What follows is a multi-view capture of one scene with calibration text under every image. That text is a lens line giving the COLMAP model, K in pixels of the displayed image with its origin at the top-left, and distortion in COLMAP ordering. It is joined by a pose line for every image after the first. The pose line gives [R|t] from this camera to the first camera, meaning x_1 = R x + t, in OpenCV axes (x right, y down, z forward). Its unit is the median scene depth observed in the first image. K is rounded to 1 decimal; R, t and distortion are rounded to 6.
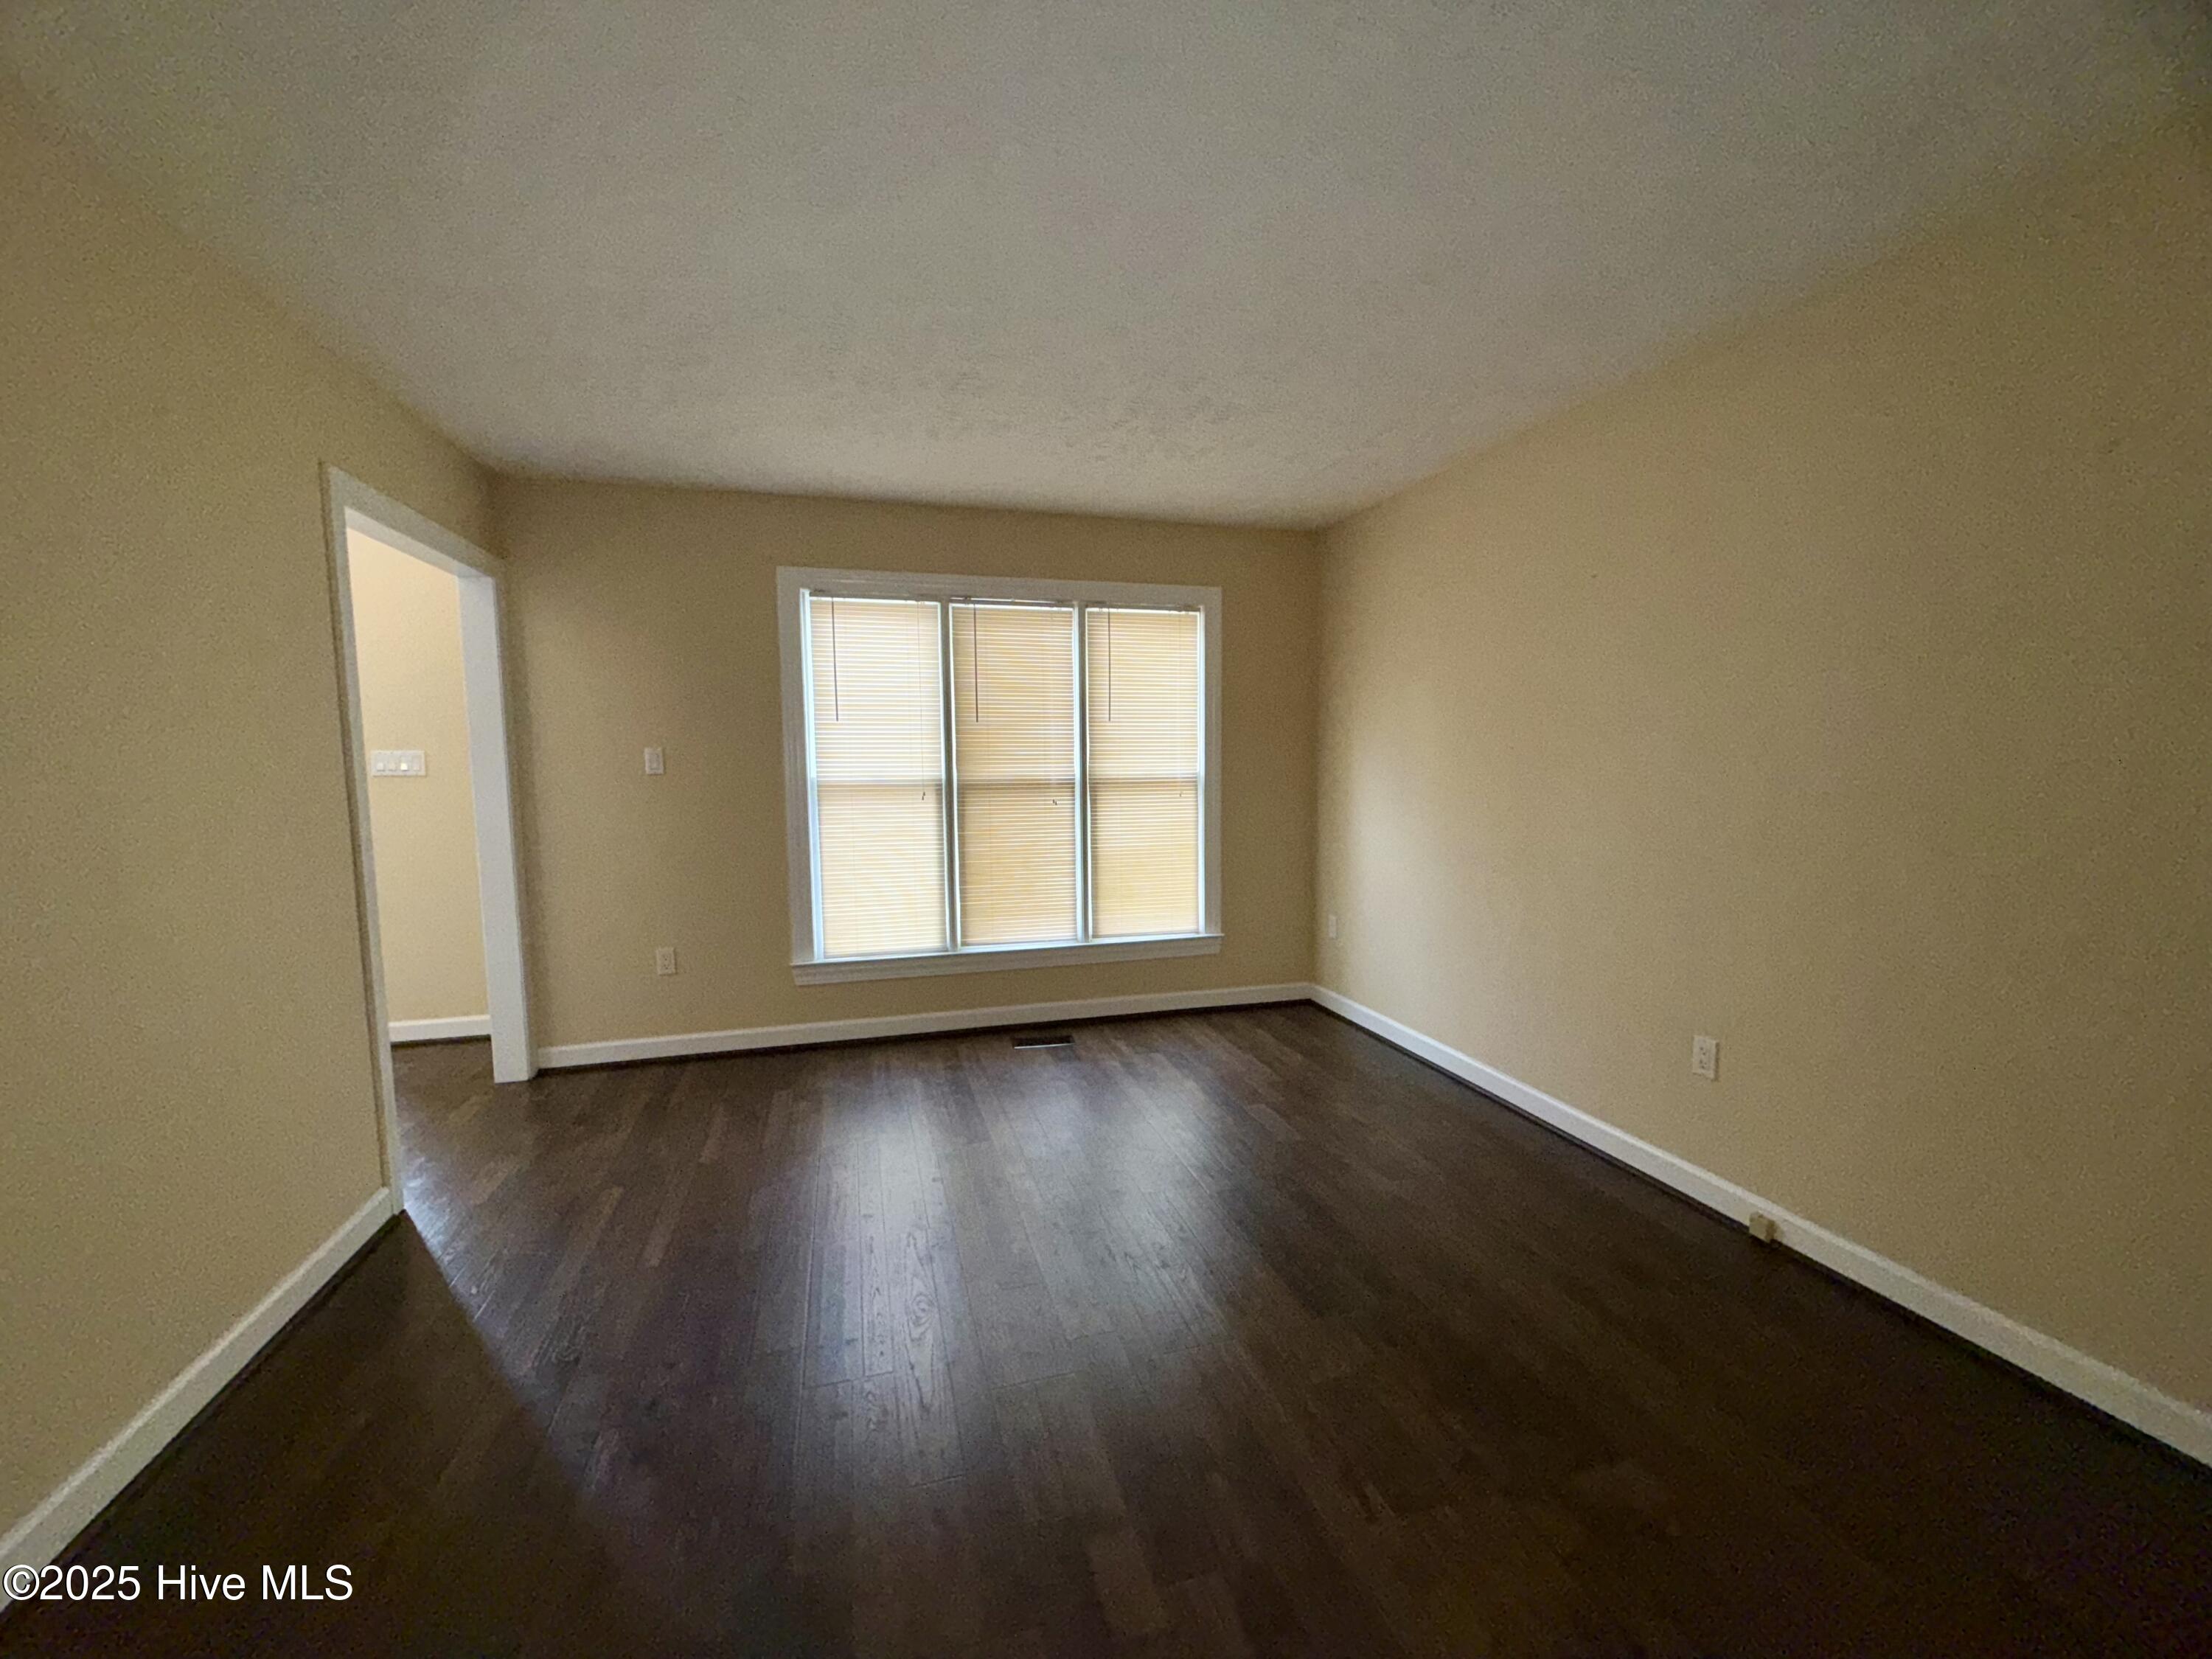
lens RADIAL K [[882.6, 0, 1100.7], [0, 882.6, 833.5], [0, 0, 1]] dist [0.003119, 0.000835]
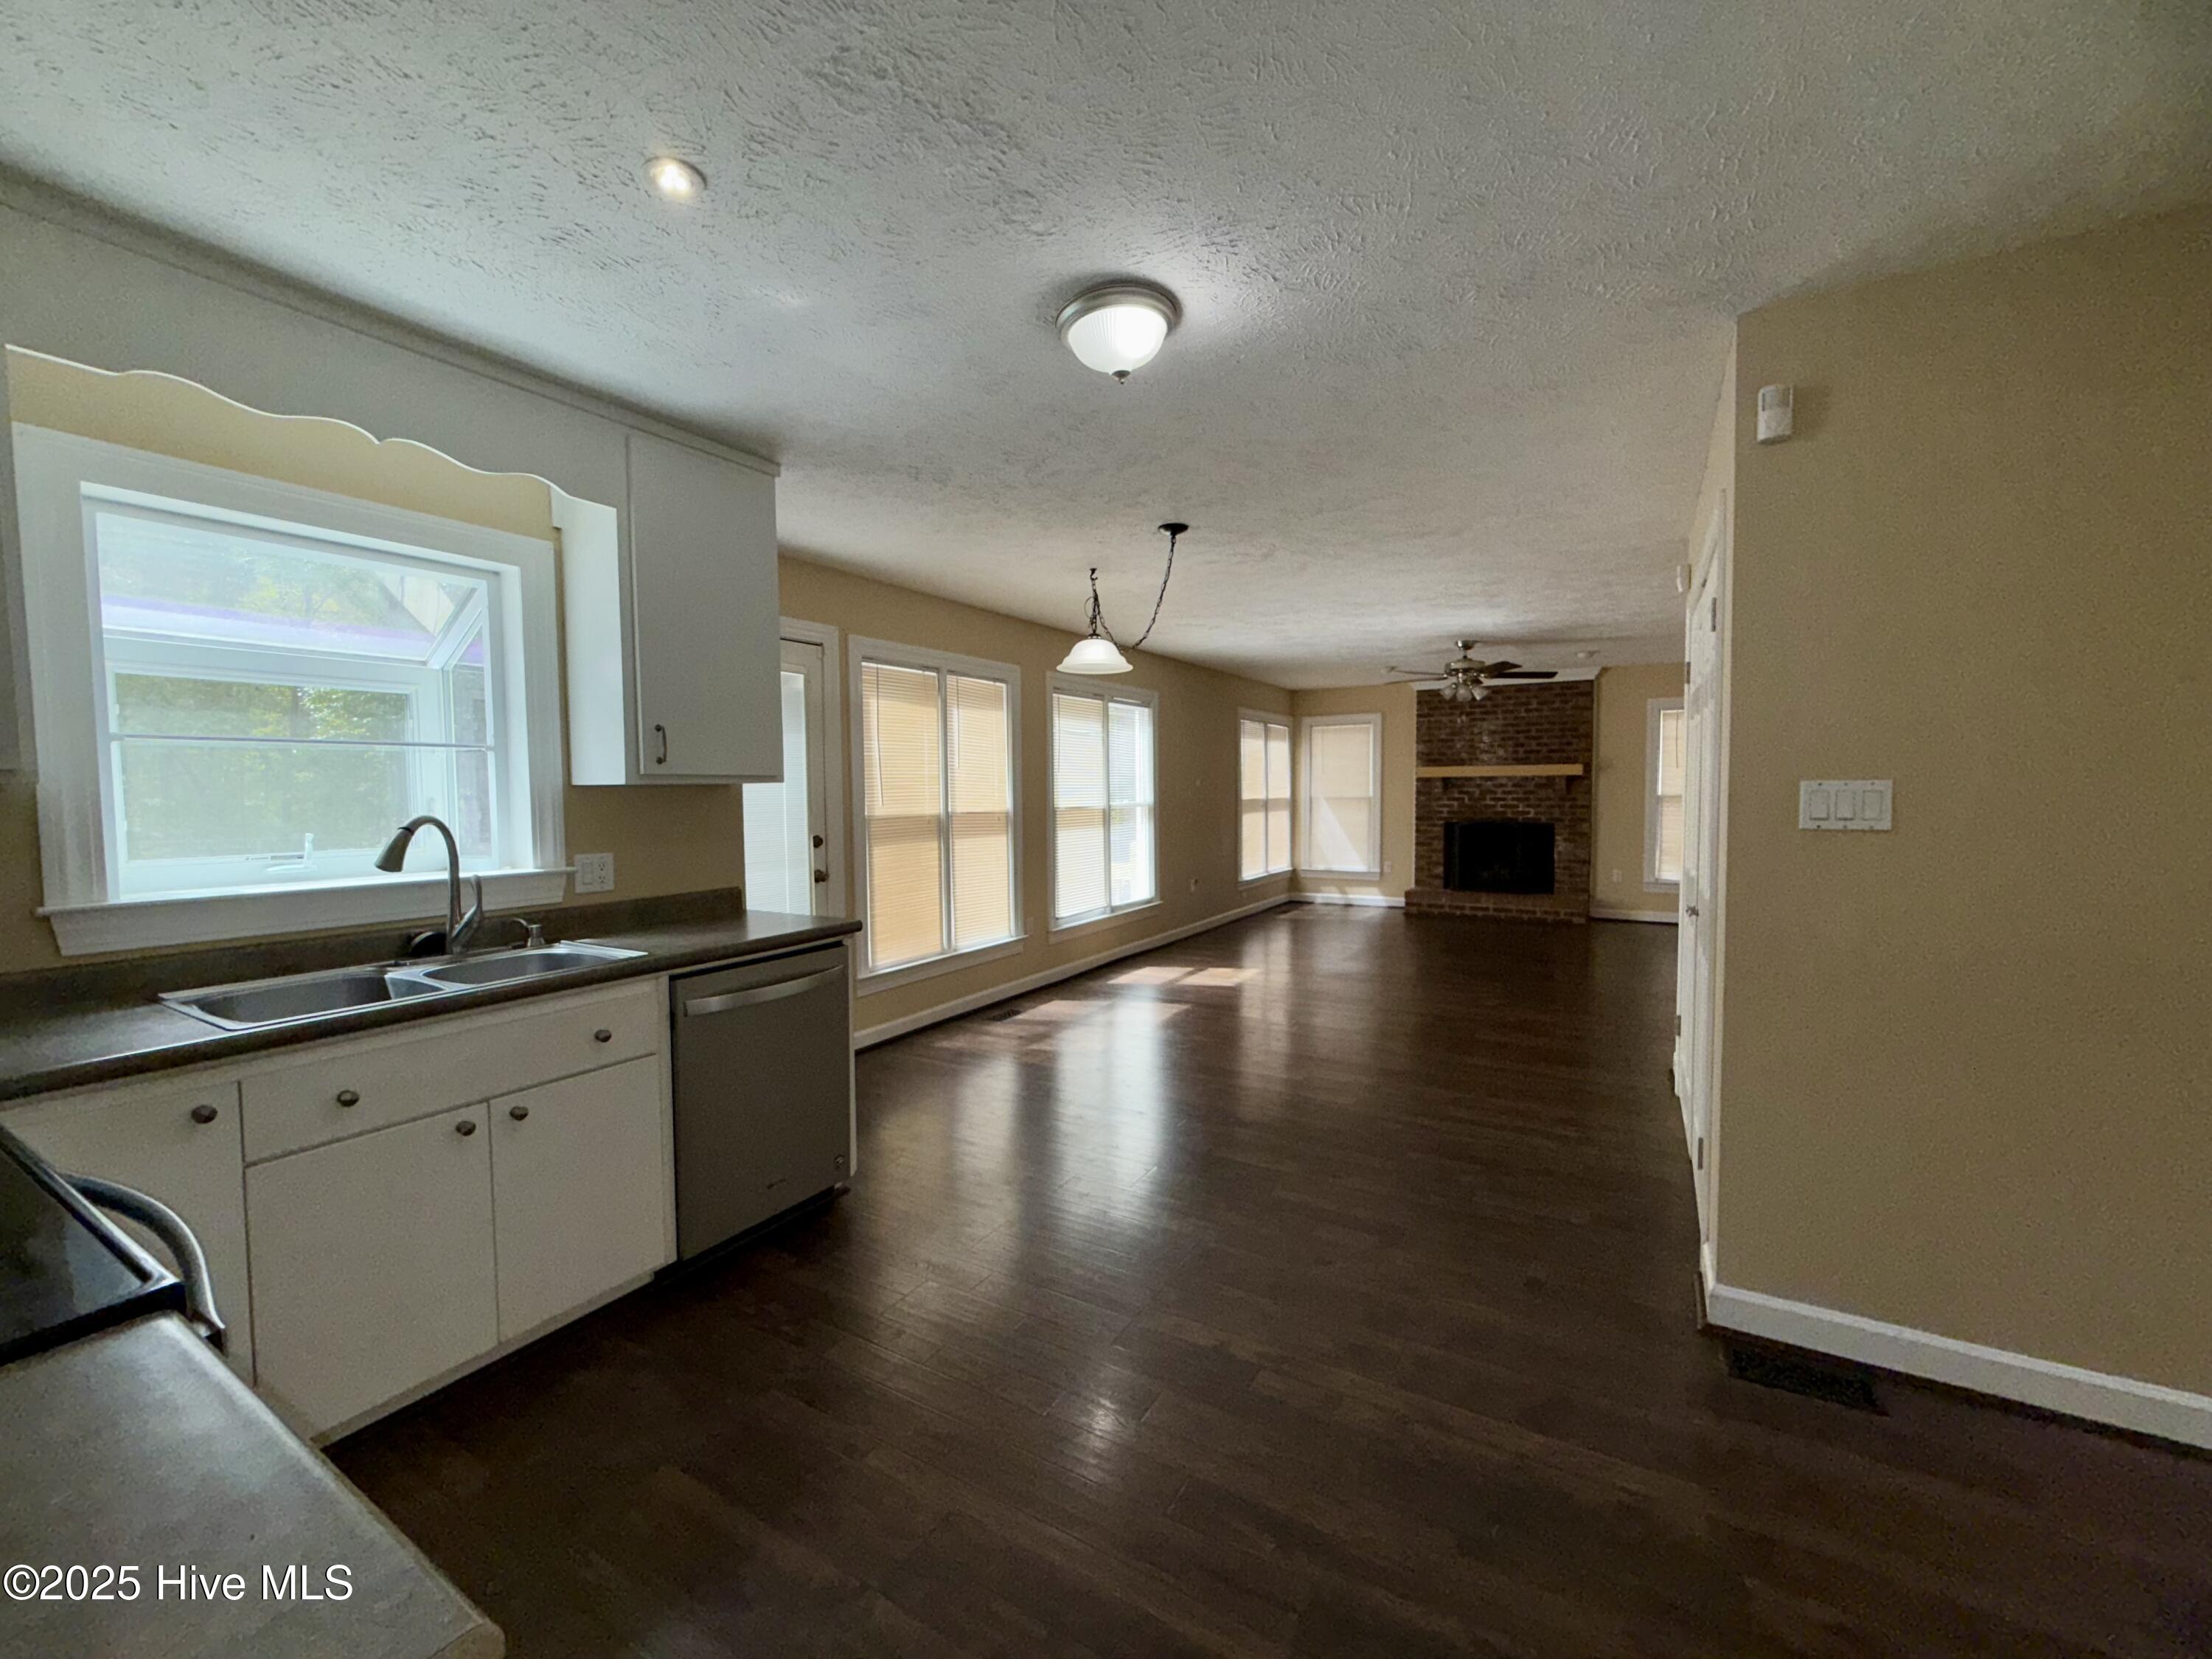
lens RADIAL K [[882.6, 0, 1125.5], [0, 882.6, 833.0], [0, 0, 1]] dist [0.003119, 0.000835]
pose [[0.742642, -0.026628, 0.669160, -0.907517], [0.067920, 0.997052, -0.035702, 0.028917], [-0.666236, 0.071964, 0.742261, -0.106197]]
